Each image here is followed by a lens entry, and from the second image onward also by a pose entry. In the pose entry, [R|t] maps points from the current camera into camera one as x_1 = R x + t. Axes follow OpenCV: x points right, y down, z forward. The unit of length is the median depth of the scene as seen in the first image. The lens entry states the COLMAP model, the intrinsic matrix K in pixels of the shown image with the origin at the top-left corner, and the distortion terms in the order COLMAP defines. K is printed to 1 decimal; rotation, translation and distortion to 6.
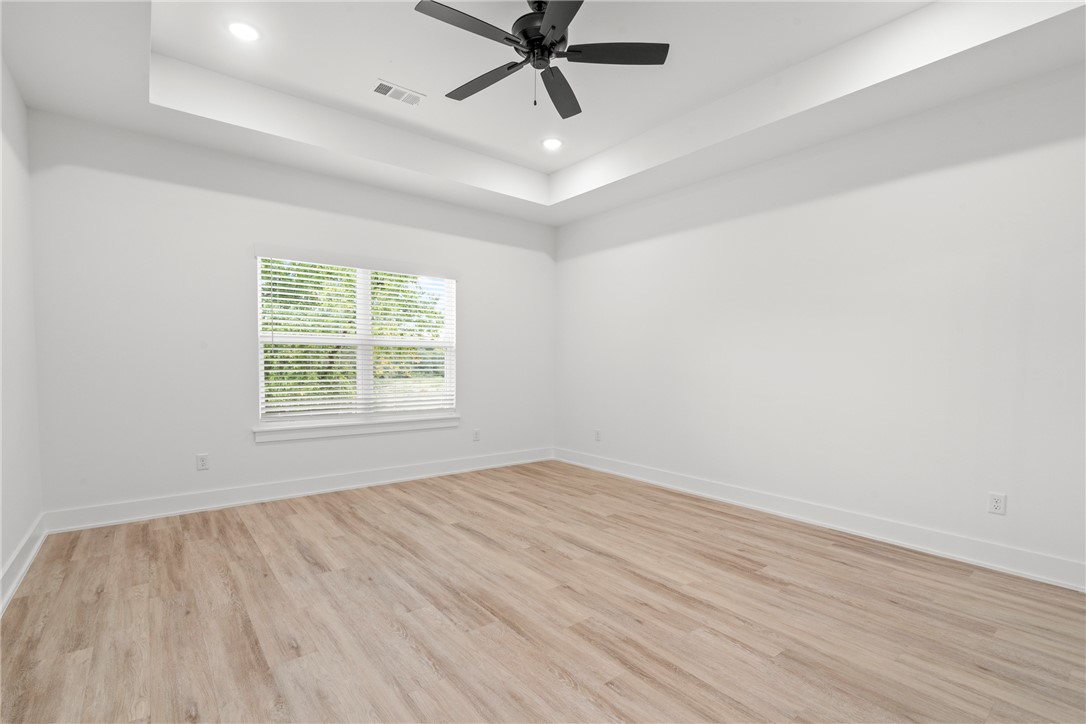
lens RADIAL K [[496.2, 0, 542.8], [0, 496.2, 360.4], [0, 0, 1]] dist [-0.006106, 0.001973]
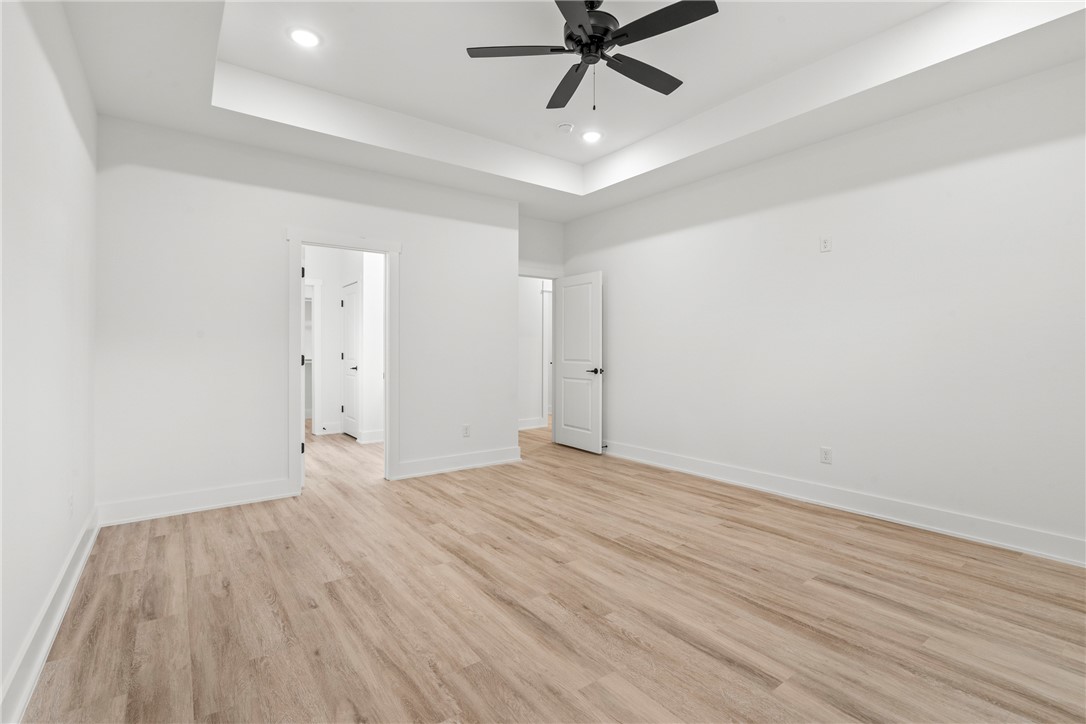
lens RADIAL K [[496.2, 0, 543.1], [0, 496.2, 358.2], [0, 0, 1]] dist [-0.006106, 0.001973]
pose [[-0.999483, -0.010678, 0.030315, 0.053855], [-0.010258, 0.999850, 0.013986, 0.005409], [-0.030460, 0.013668, -0.999443, 2.021117]]
